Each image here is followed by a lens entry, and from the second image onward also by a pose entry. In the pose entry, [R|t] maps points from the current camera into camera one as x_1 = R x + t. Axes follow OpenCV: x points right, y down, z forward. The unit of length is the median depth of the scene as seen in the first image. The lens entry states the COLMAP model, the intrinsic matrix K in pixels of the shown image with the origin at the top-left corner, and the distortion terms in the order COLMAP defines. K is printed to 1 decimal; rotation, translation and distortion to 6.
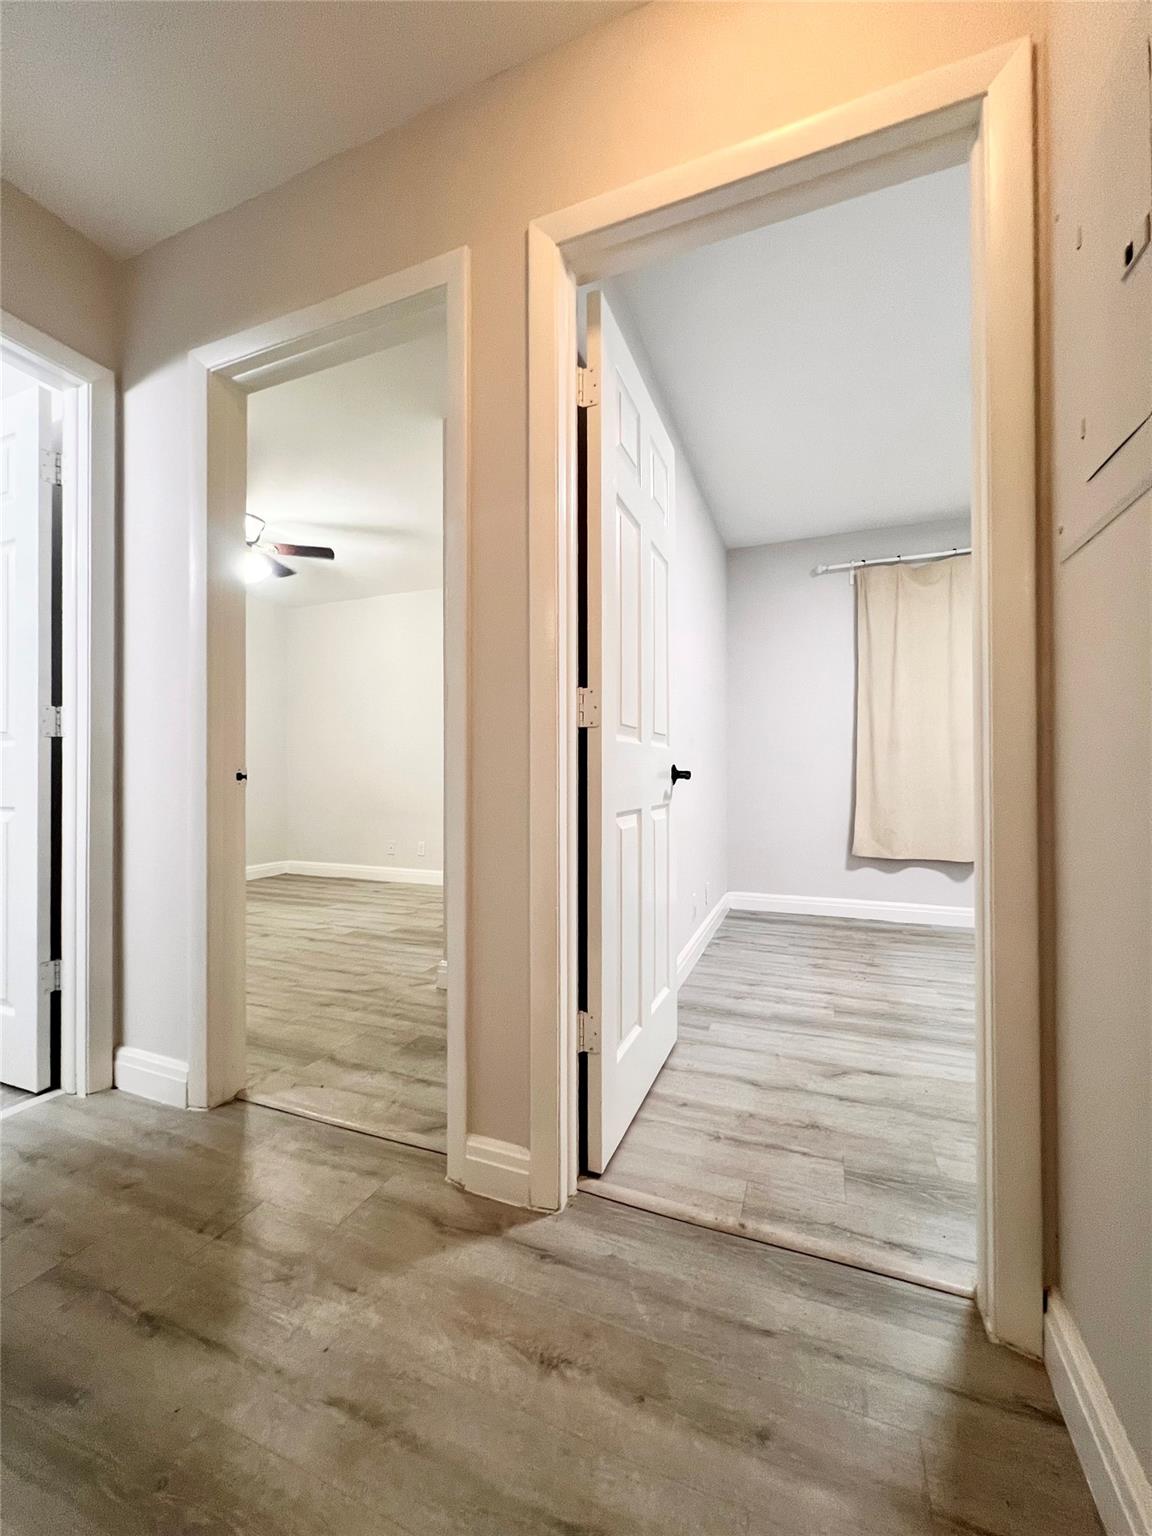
lens RADIAL K [[612.2, 0, 573.4], [0, 612.2, 766.8], [0, 0, 1]] dist [0.001279, 0.000209]
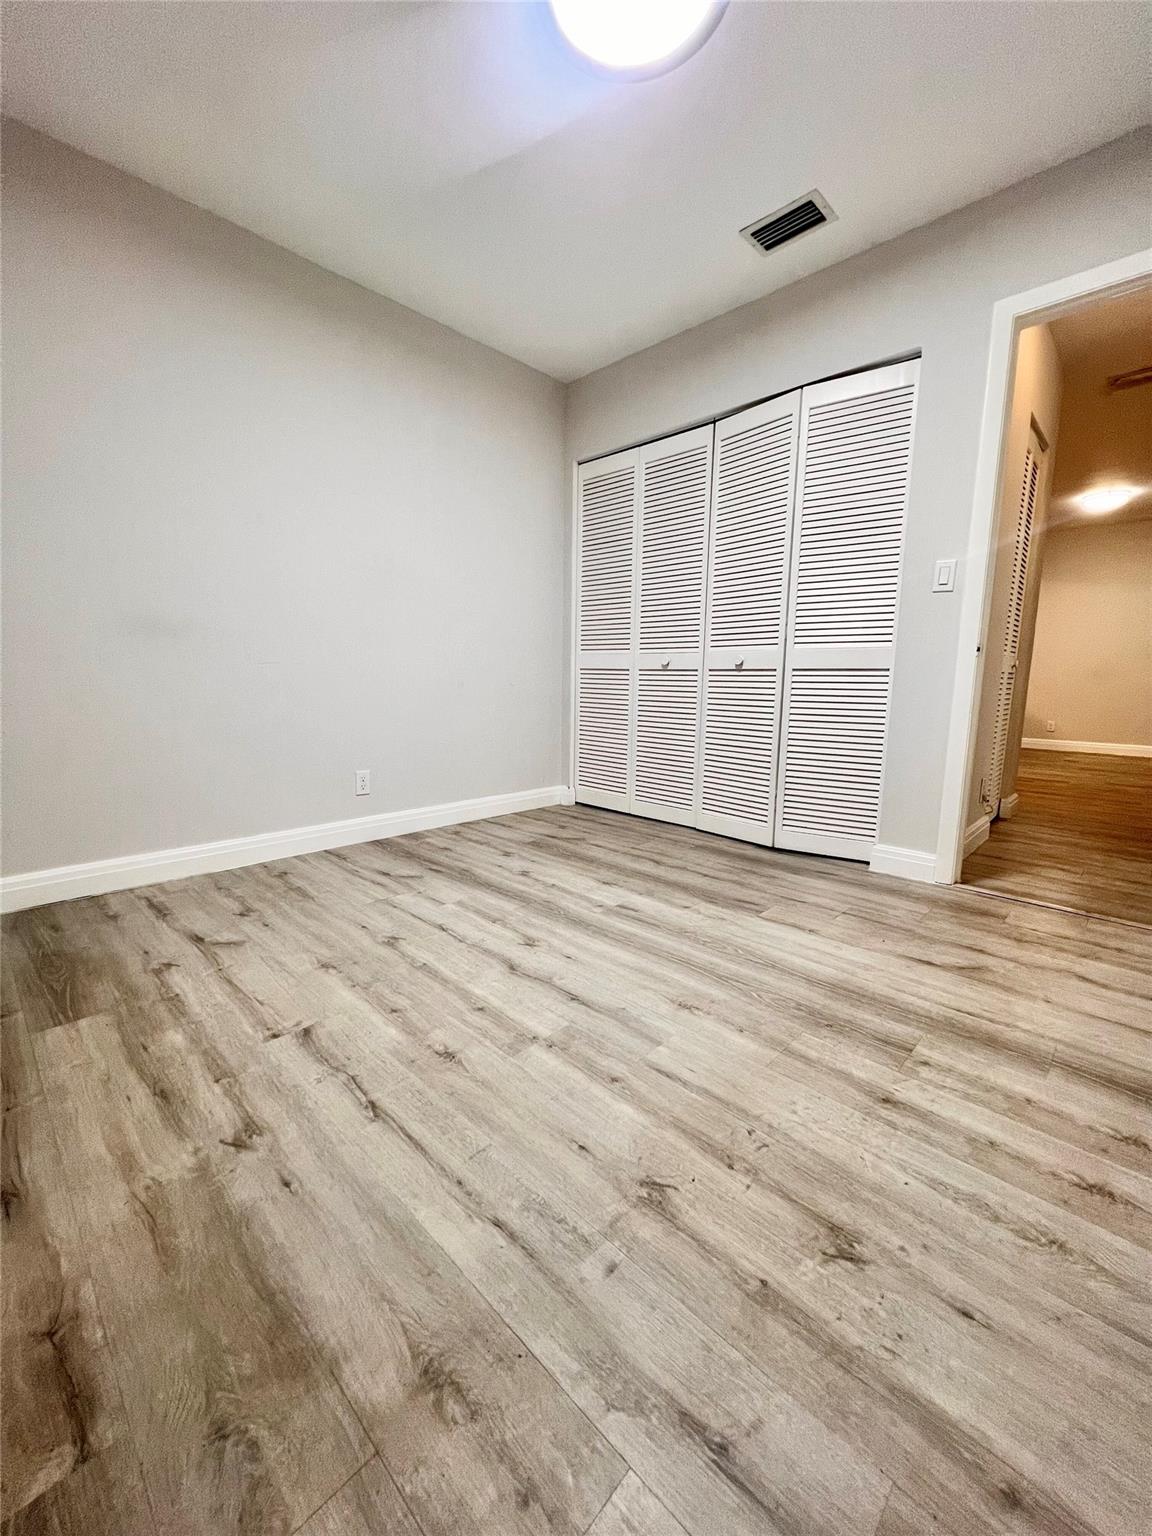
lens RADIAL K [[612.2, 0, 573.4], [0, 612.2, 766.8], [0, 0, 1]] dist [0.001279, 0.000209]
pose [[-0.925845, -0.066076, 0.372081, 0.488799], [-0.015216, 0.990315, 0.138003, 0.059760], [-0.377596, 0.122108, -0.917884, 1.502539]]
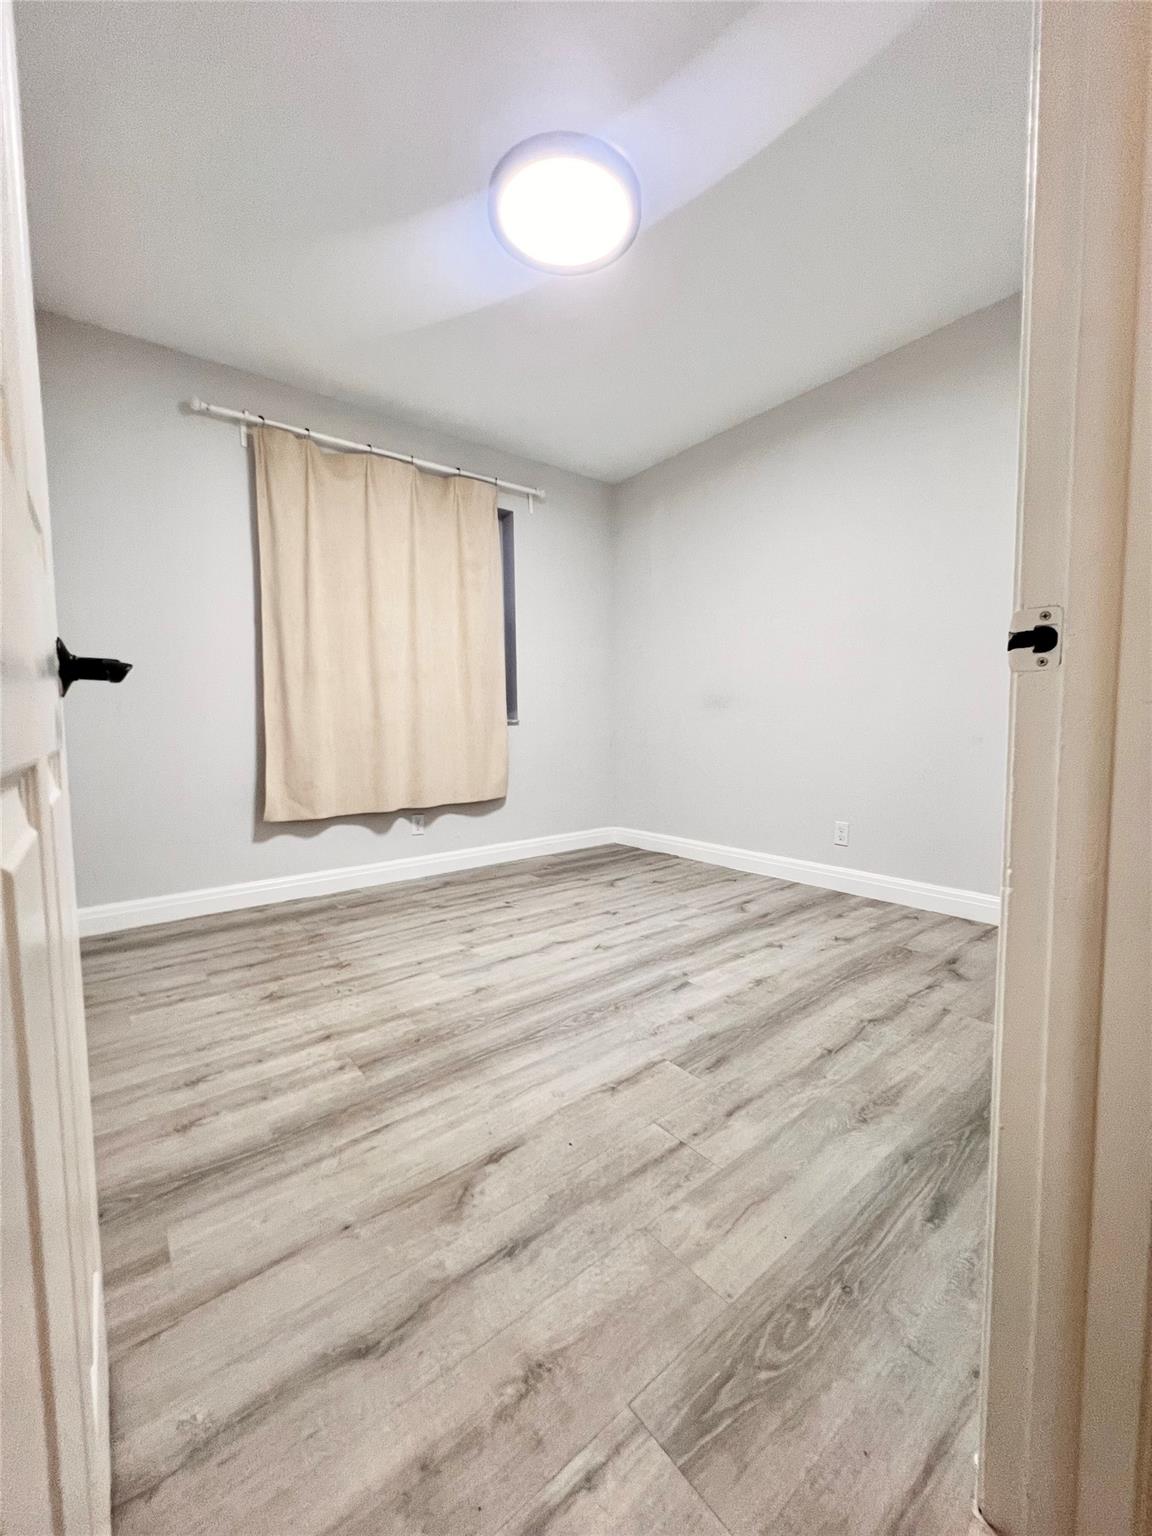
lens RADIAL K [[612.2, 0, 573.4], [0, 612.2, 766.8], [0, 0, 1]] dist [0.001279, 0.000209]
pose [[0.496954, -0.066676, 0.865212, 0.003829], [0.003232, 0.997179, 0.074990, 0.034562], [-0.867771, -0.034470, 0.495767, 0.464353]]
